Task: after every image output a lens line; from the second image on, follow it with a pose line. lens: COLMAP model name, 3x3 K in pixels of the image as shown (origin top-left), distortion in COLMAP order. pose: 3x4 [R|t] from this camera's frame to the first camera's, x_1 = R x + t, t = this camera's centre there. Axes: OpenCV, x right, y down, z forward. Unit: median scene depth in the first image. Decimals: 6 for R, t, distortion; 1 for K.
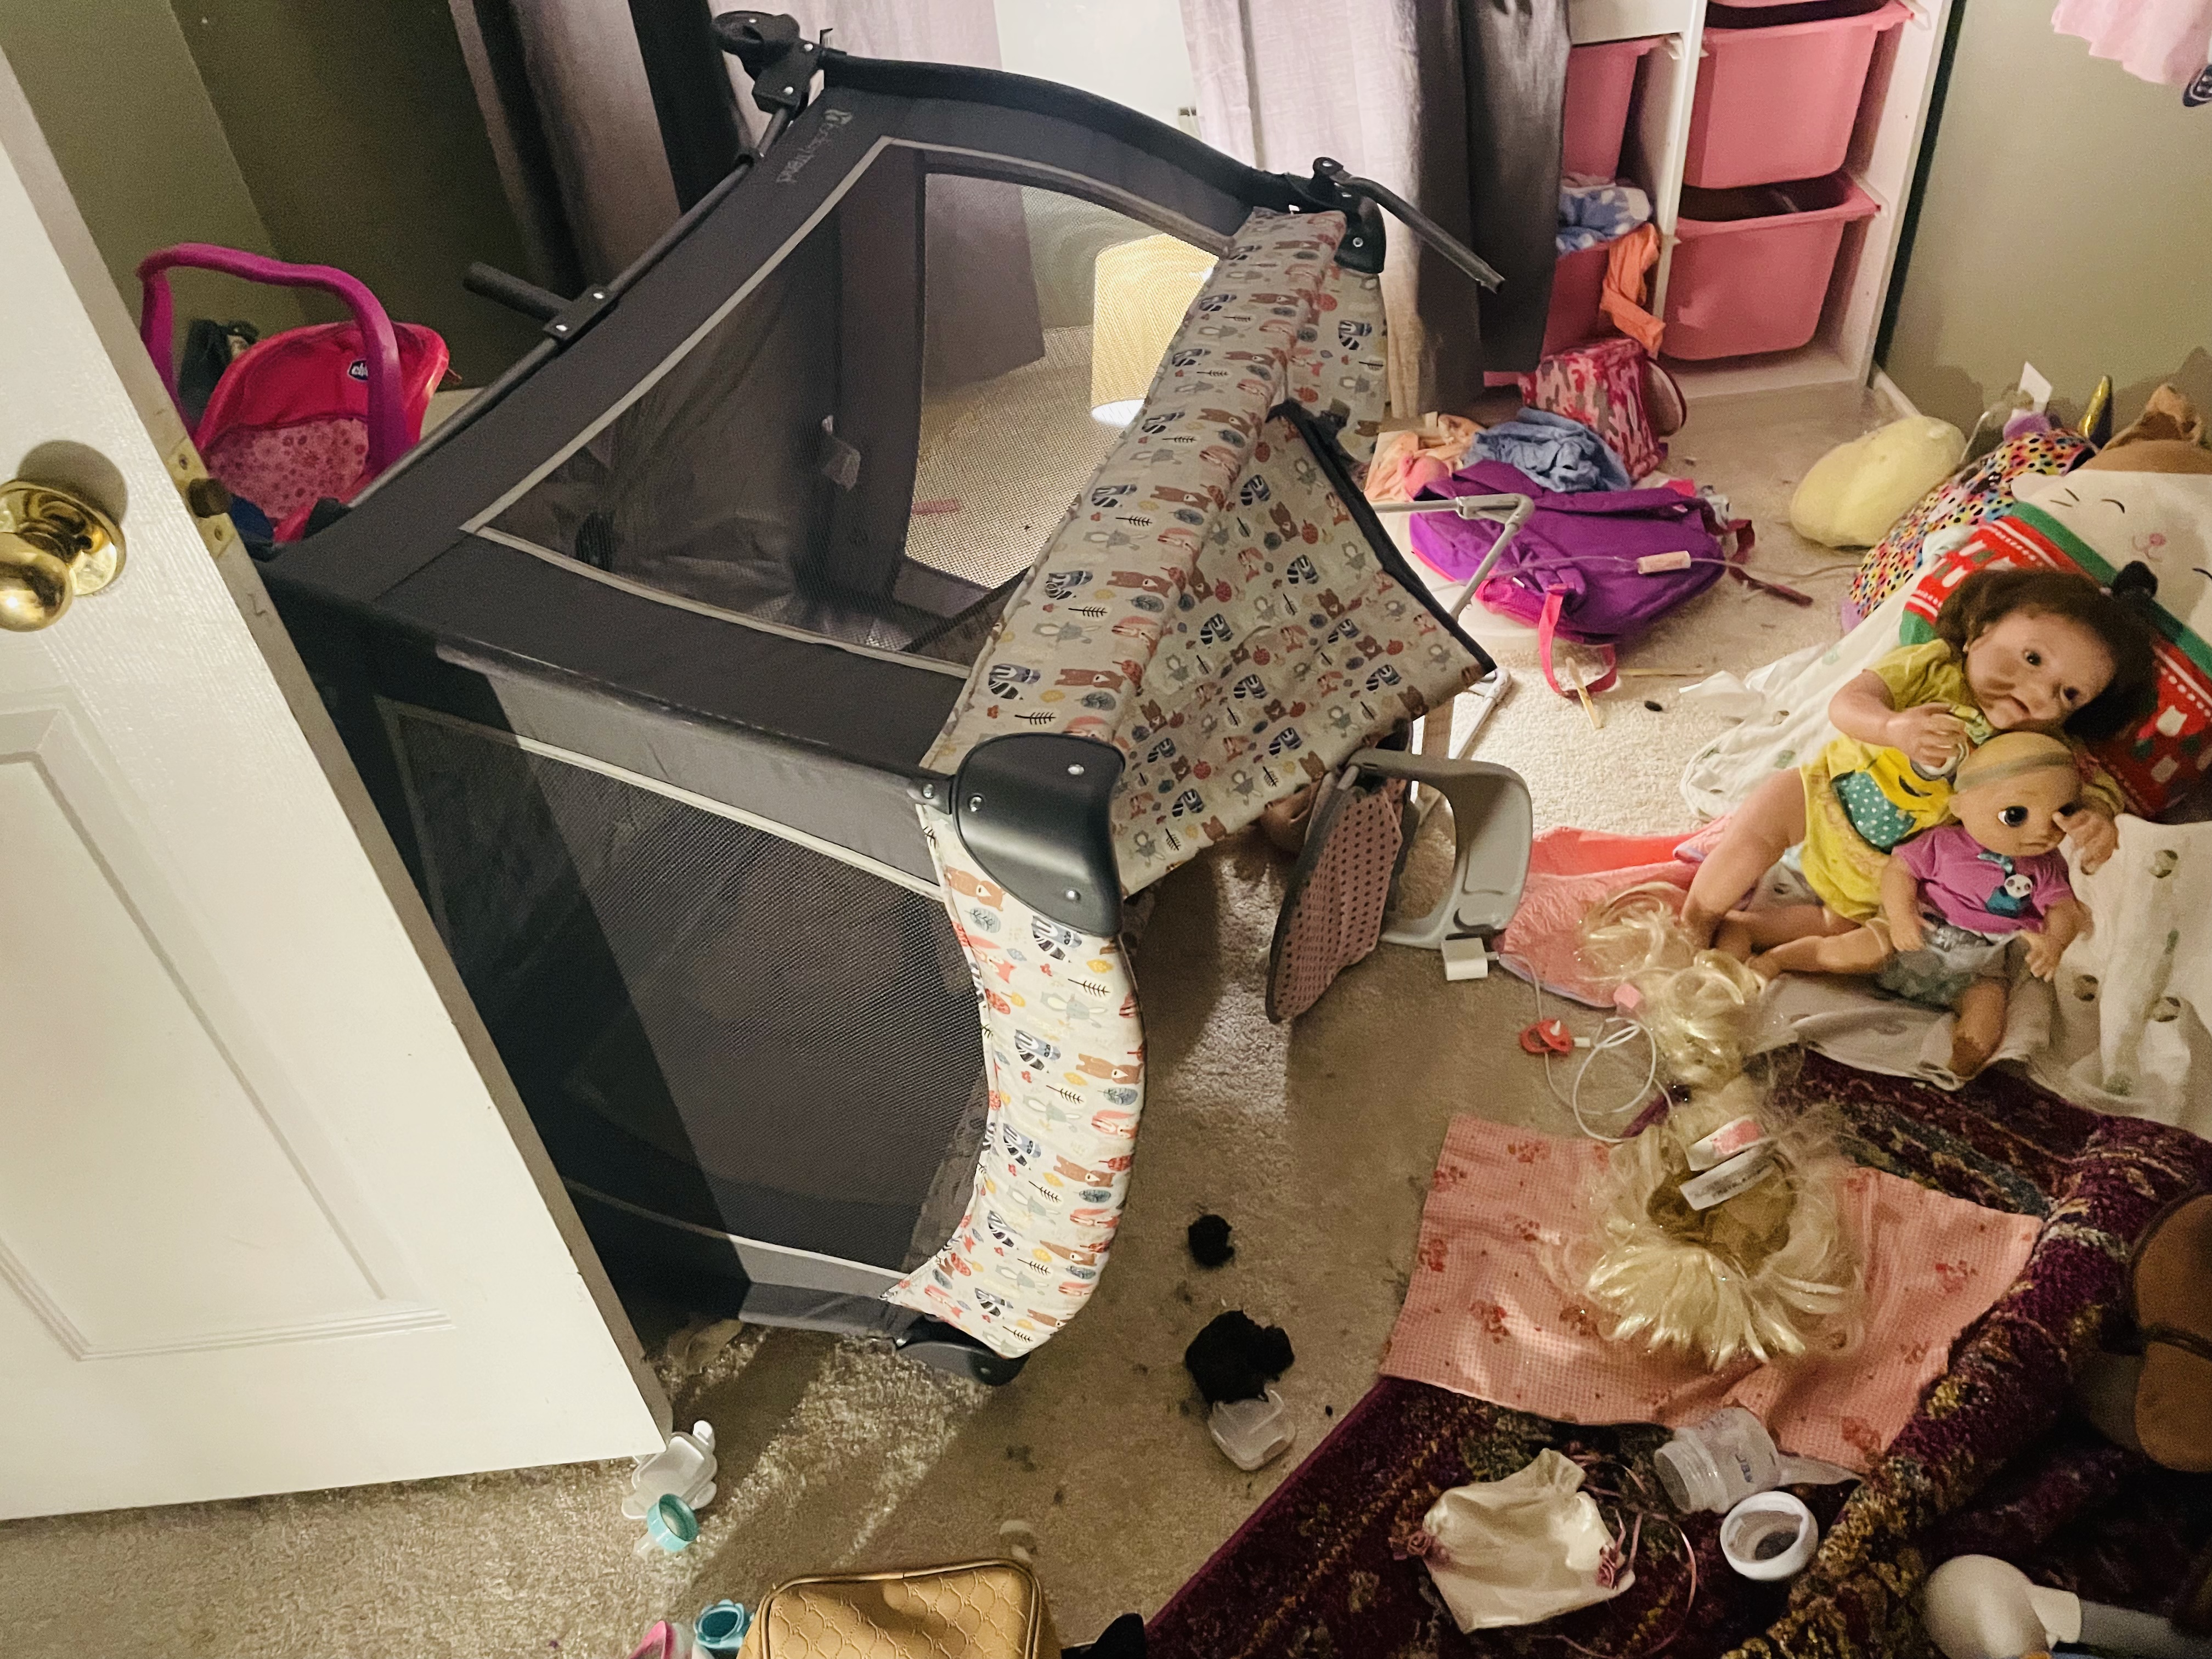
lens RADIAL K [[1623.5, 0, 1106.7], [0, 1623.5, 803.7], [0, 0, 1]] dist [0.093785, -0.127406]
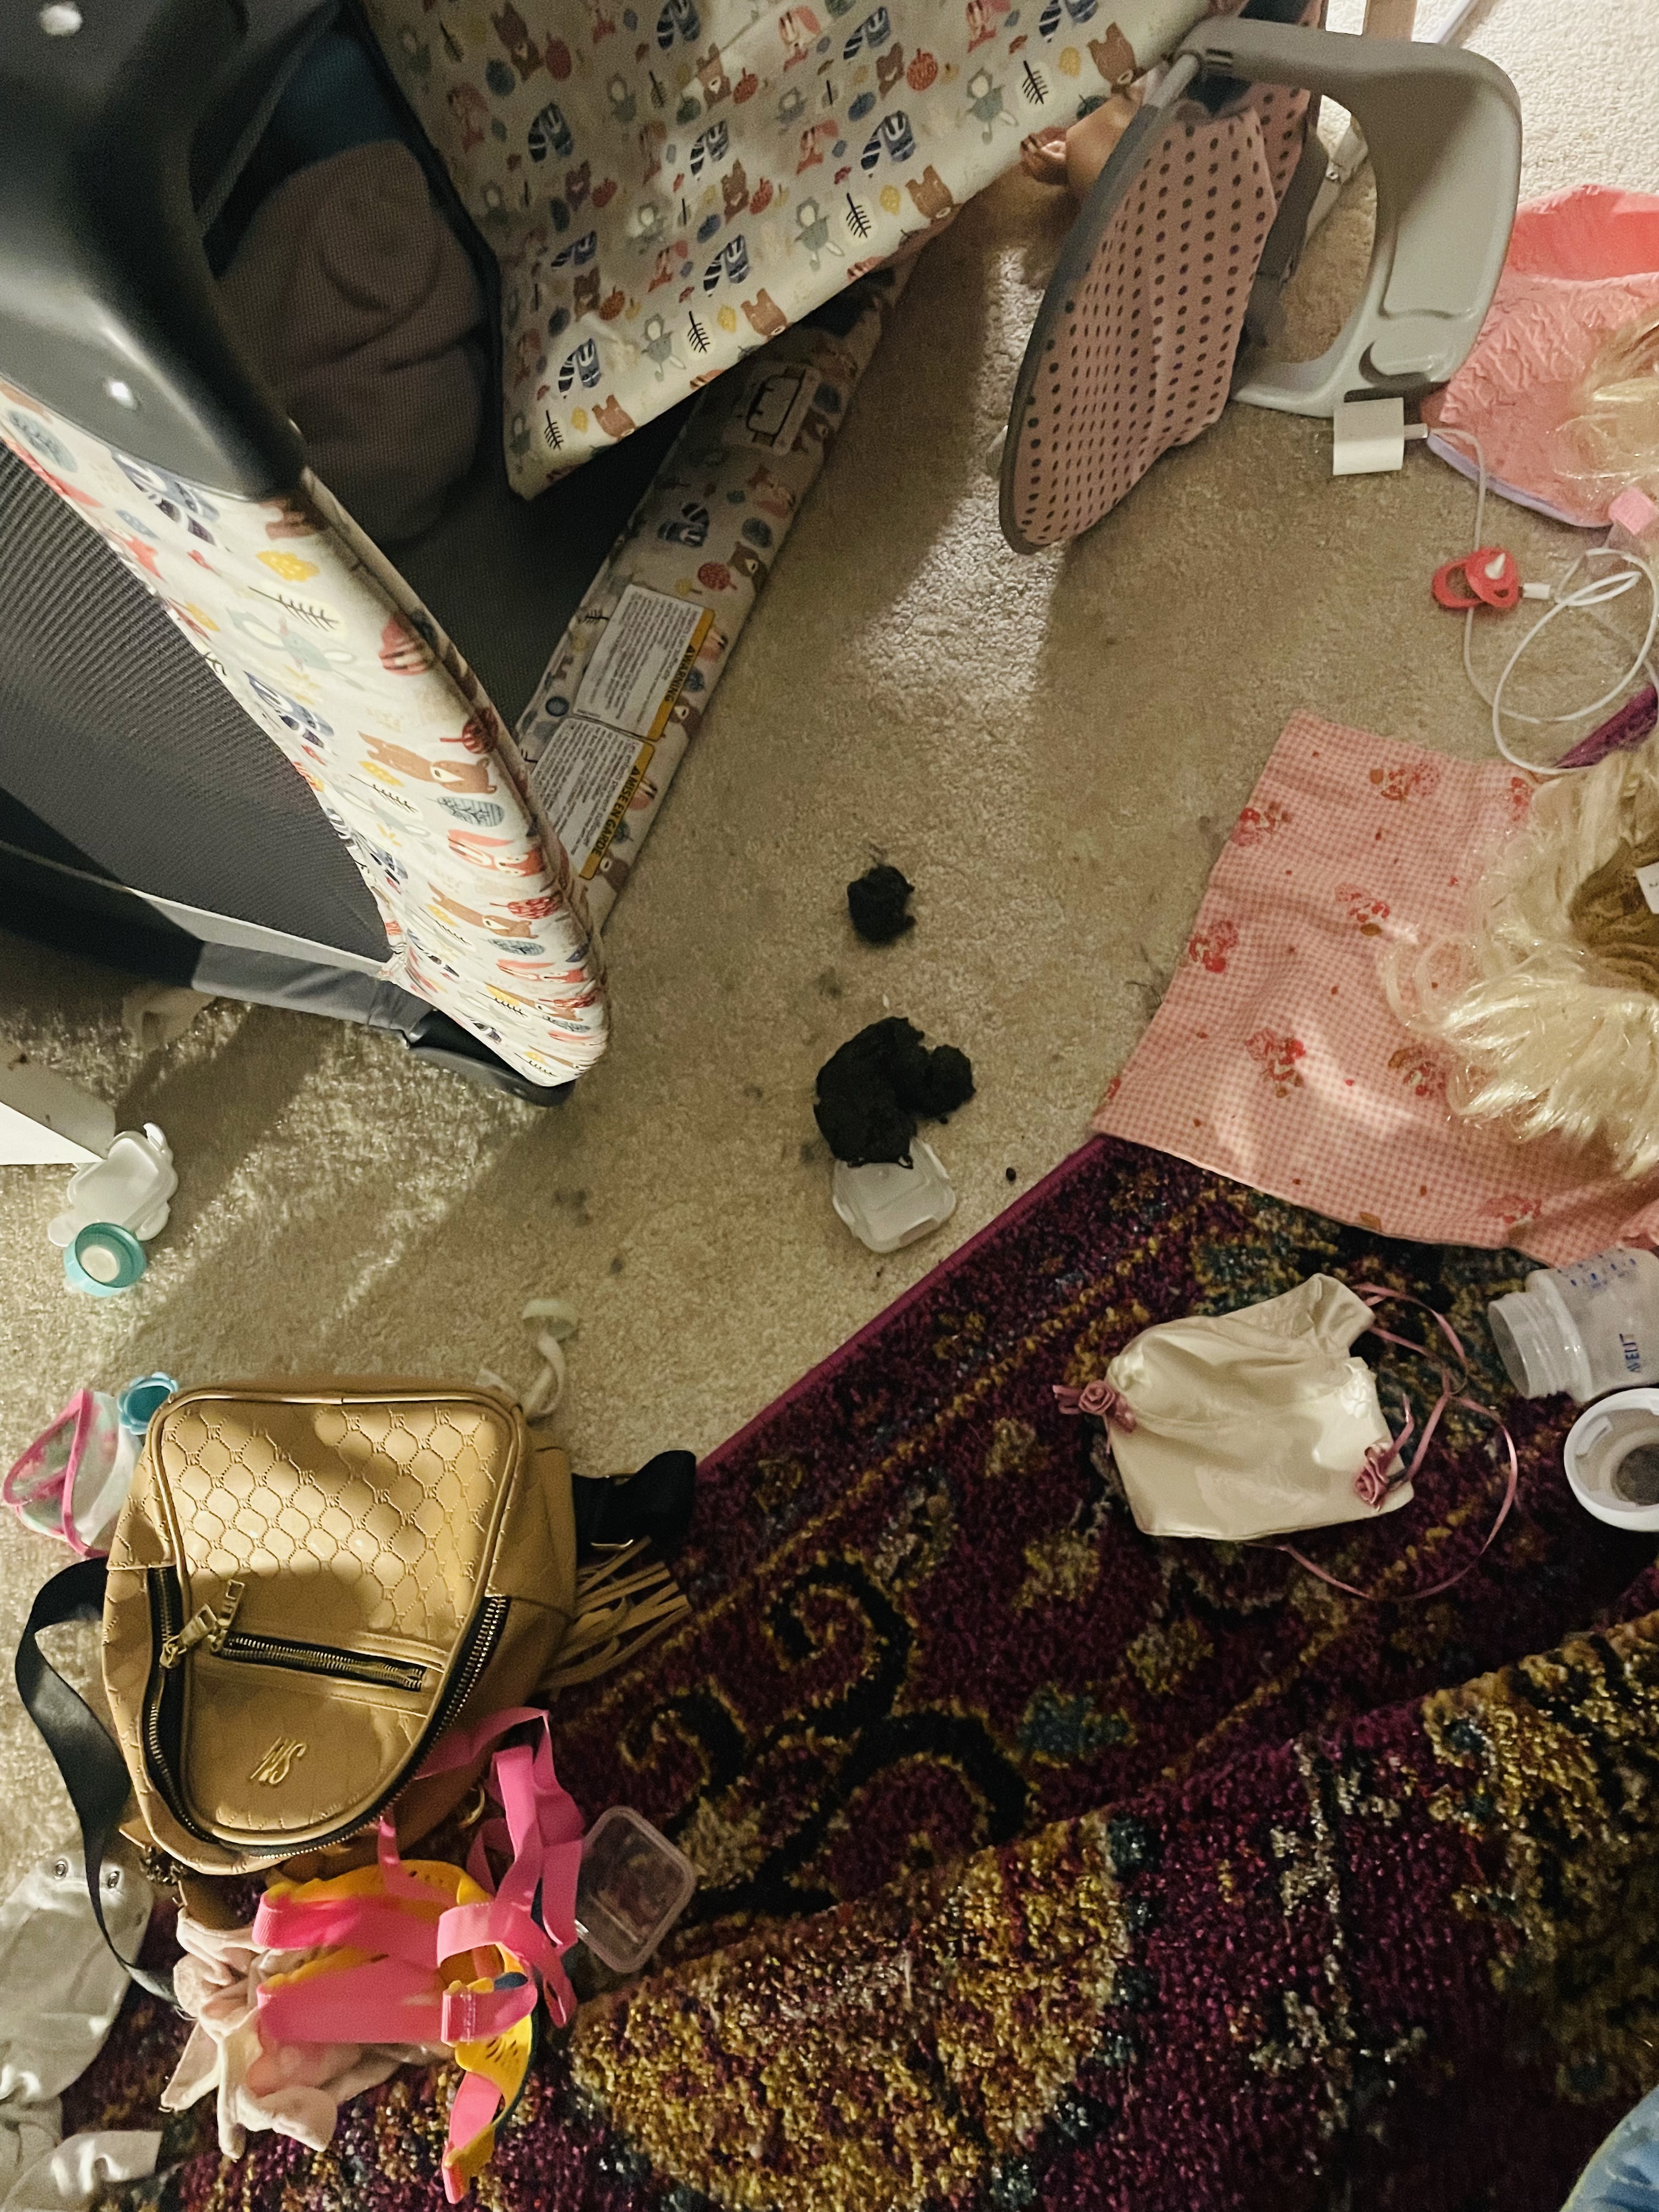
lens RADIAL K [[1623.5, 0, 862.1], [0, 1623.5, 1064.1], [0, 0, 1]] dist [0.093785, -0.127406]
pose [[0.991610, 0.055778, -0.116614, 0.146940], [0.007205, 0.876863, 0.480686, 0.006207], [0.129067, -0.477493, 0.869104, 0.421702]]
